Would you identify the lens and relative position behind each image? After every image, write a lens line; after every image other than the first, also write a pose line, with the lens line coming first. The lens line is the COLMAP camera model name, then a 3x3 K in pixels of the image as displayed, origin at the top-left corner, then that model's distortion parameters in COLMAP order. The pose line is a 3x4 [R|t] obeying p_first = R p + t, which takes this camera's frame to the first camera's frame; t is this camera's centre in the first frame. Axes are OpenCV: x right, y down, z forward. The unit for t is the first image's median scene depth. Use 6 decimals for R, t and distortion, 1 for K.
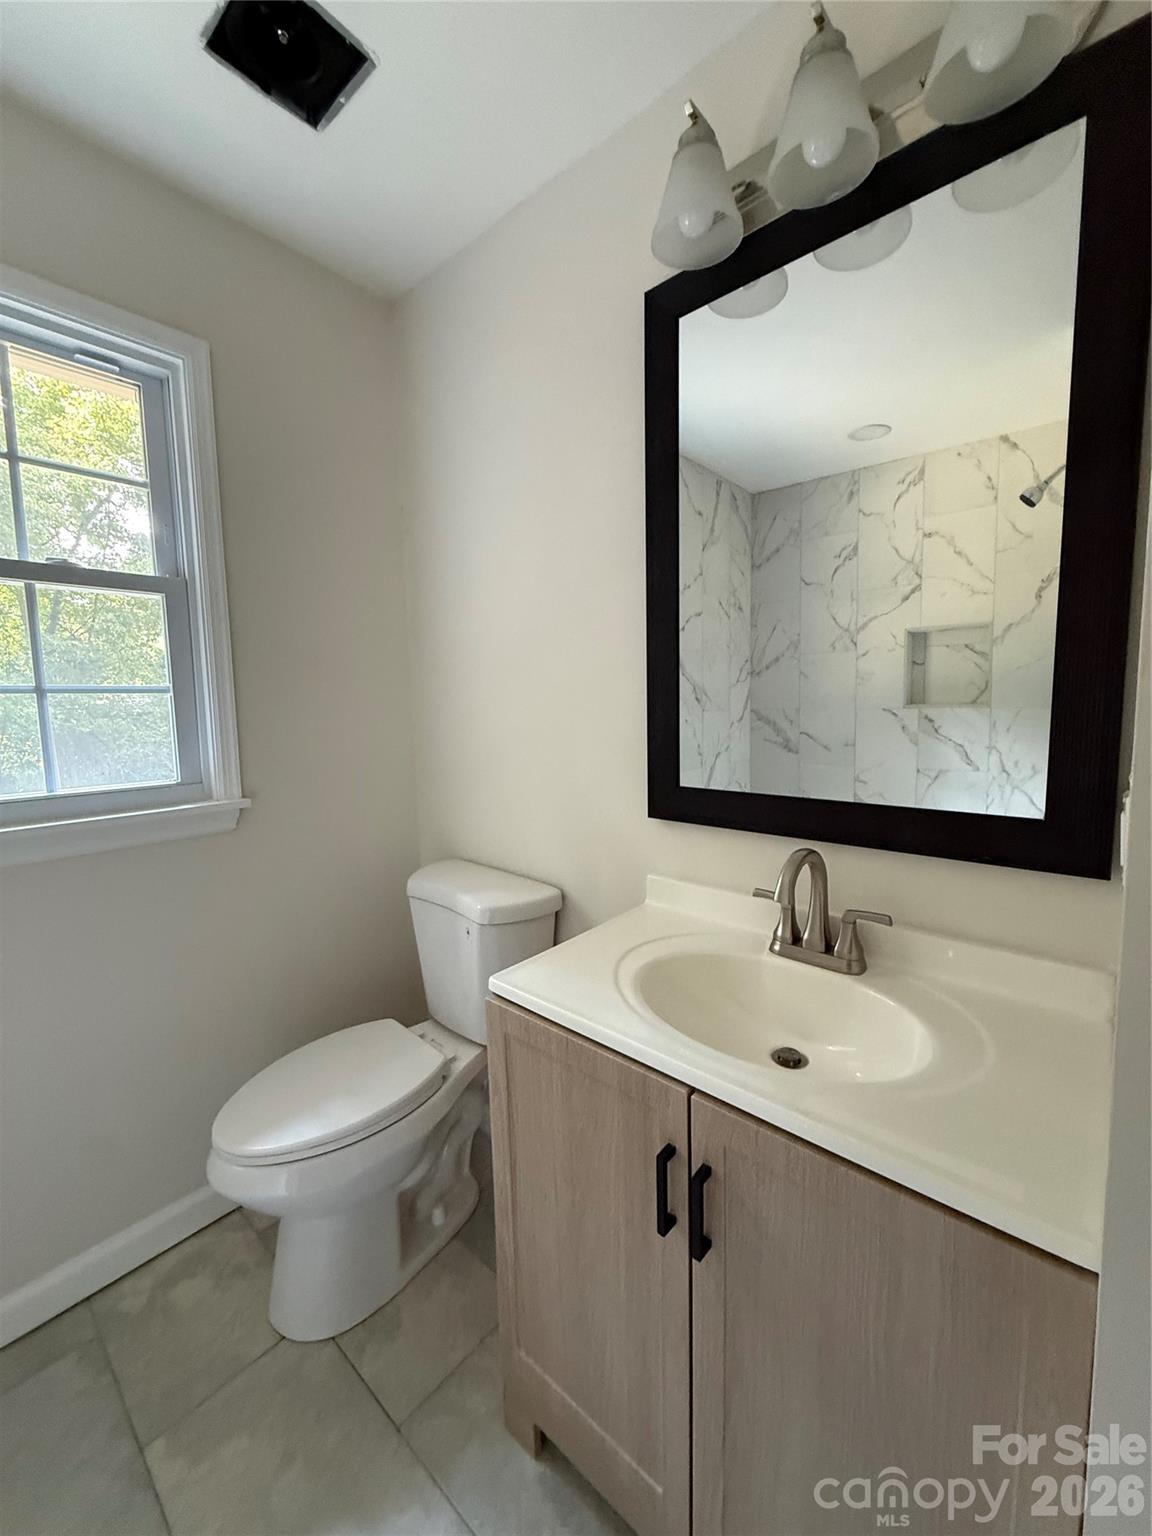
lens RADIAL K [[613.2, 0, 580.0], [0, 613.2, 762.0], [0, 0, 1]] dist [-0.002319, 0.000033]
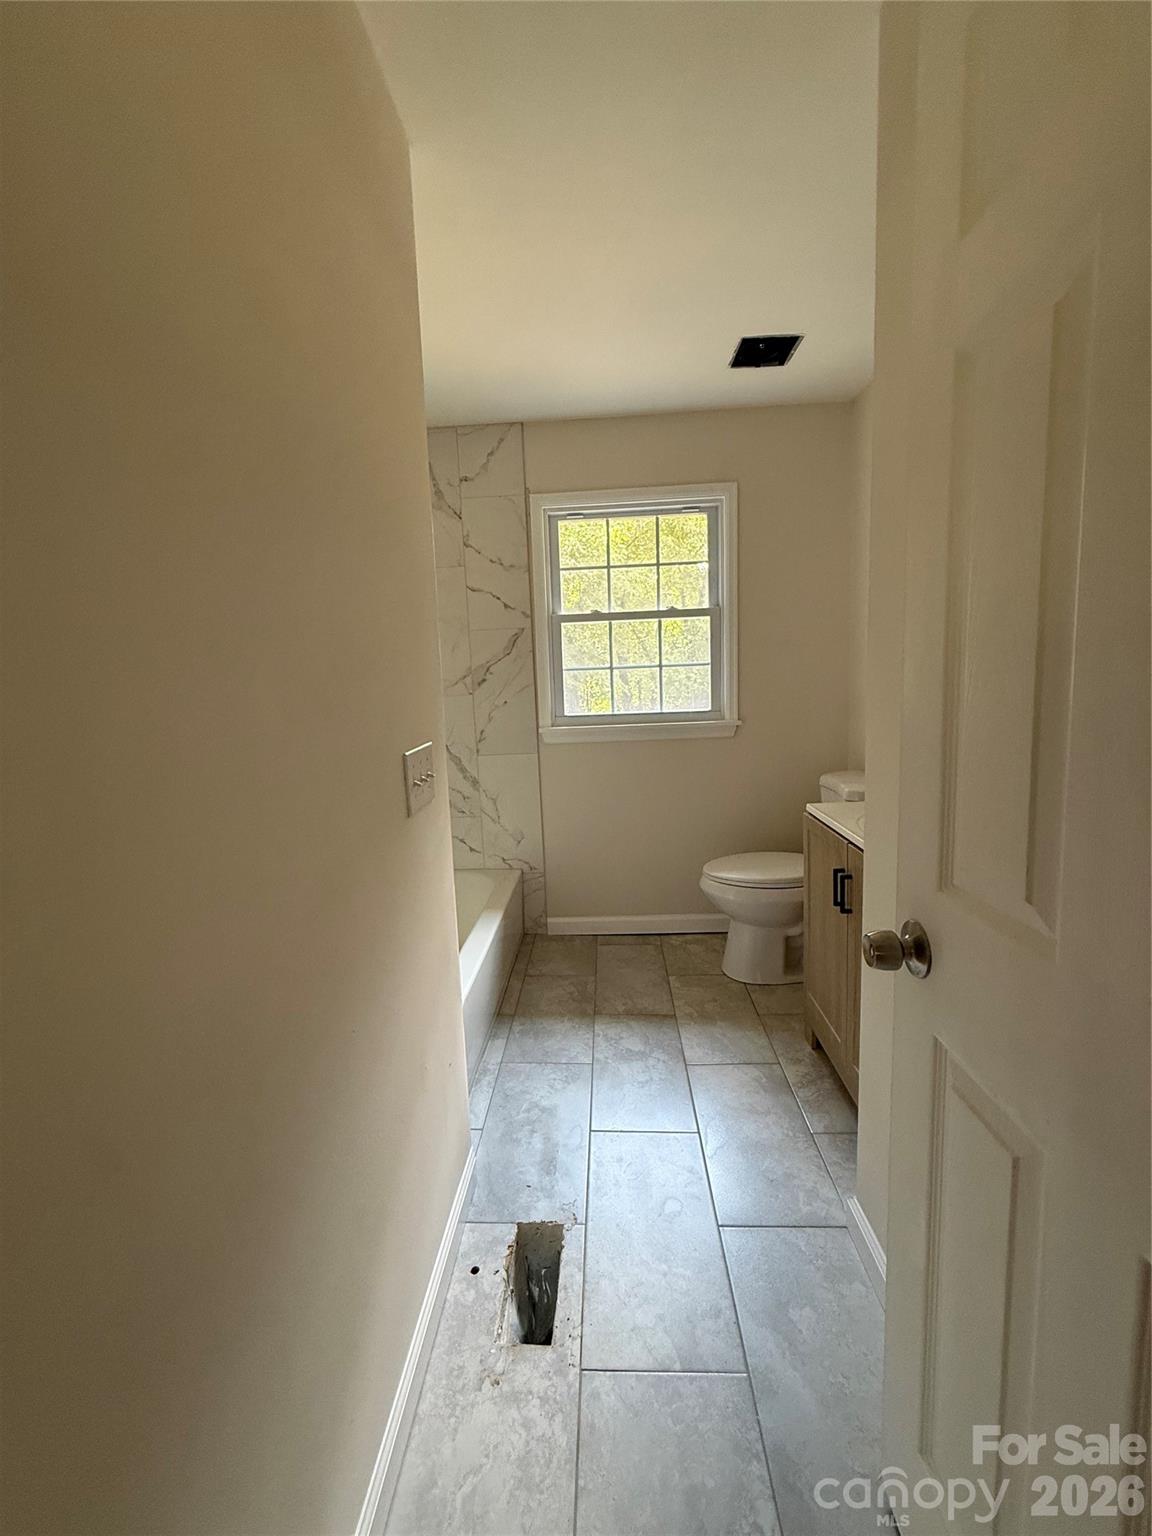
lens RADIAL K [[613.2, 0, 580.0], [0, 613.2, 762.0], [0, 0, 1]] dist [-0.002319, 0.000033]
pose [[0.623838, 0.098832, -0.775280, 0.709438], [-0.051393, 0.995013, 0.085489, 0.056796], [0.779863, -0.013488, 0.625805, -0.645667]]
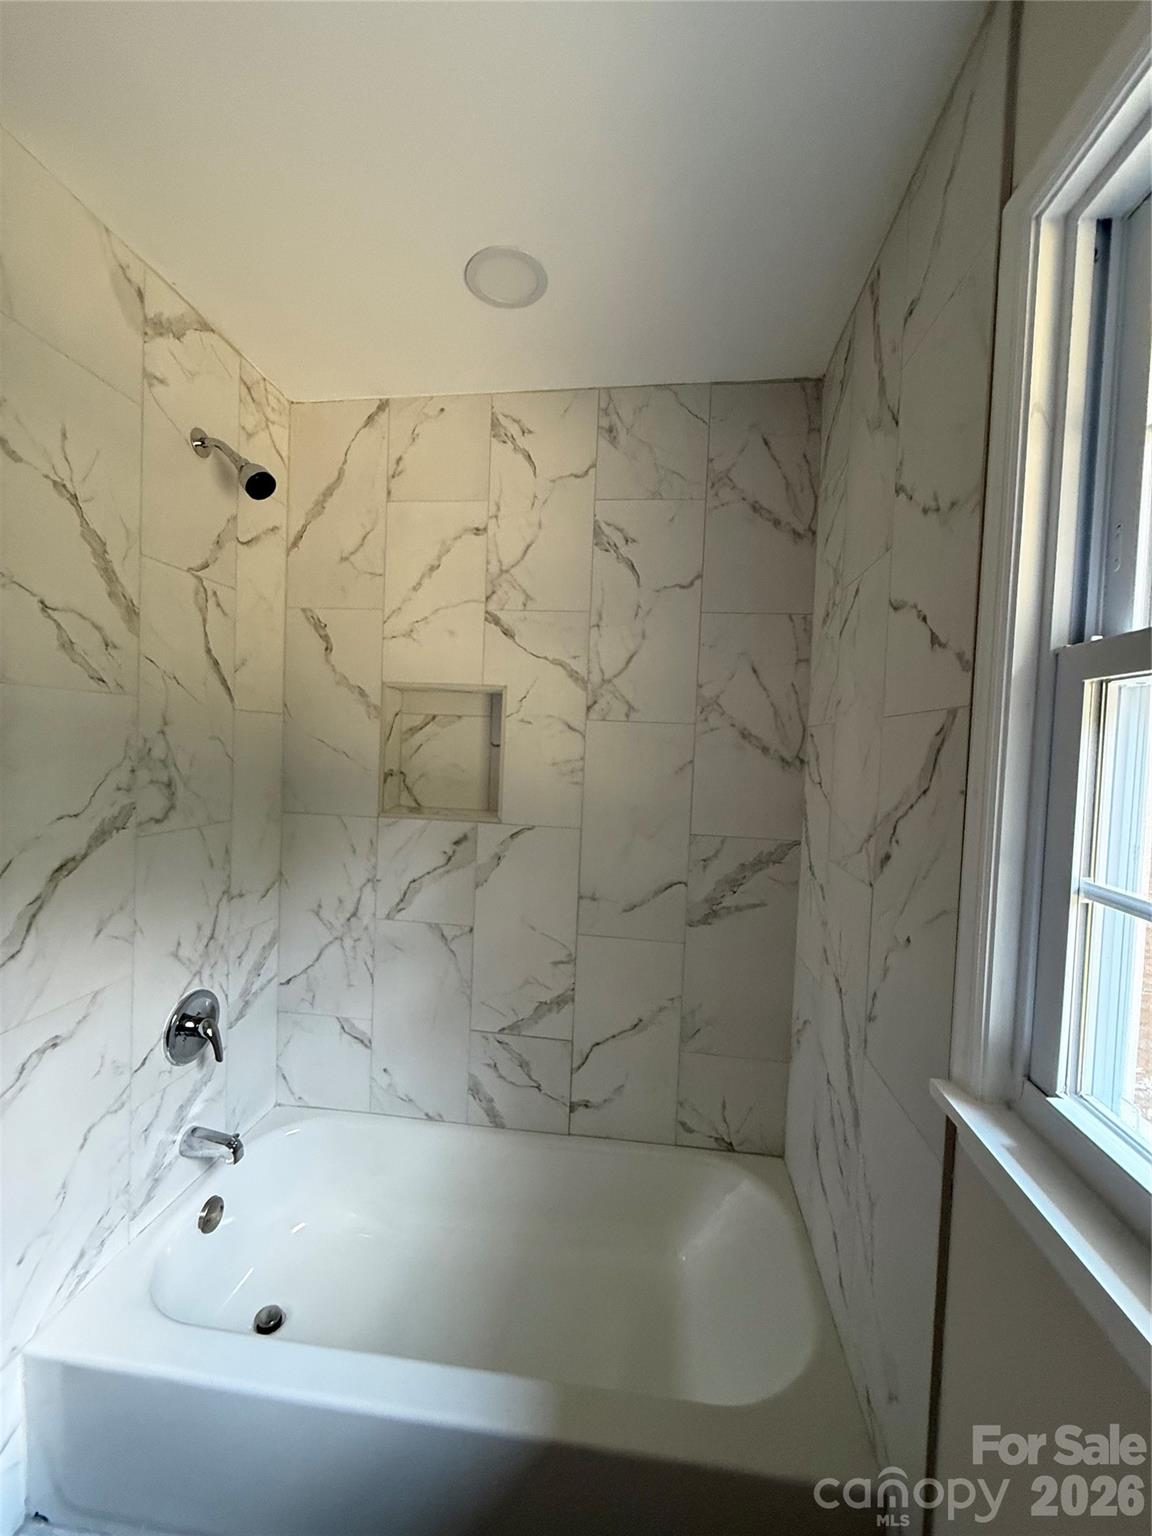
lens RADIAL K [[613.2, 0, 580.0], [0, 613.2, 762.0], [0, 0, 1]] dist [-0.002319, 0.000033]
pose [[-0.812675, 0.004964, -0.582696, -0.375536], [-0.085133, 0.988223, 0.127153, -0.189019], [0.576465, 0.152941, -0.802682, 0.715813]]
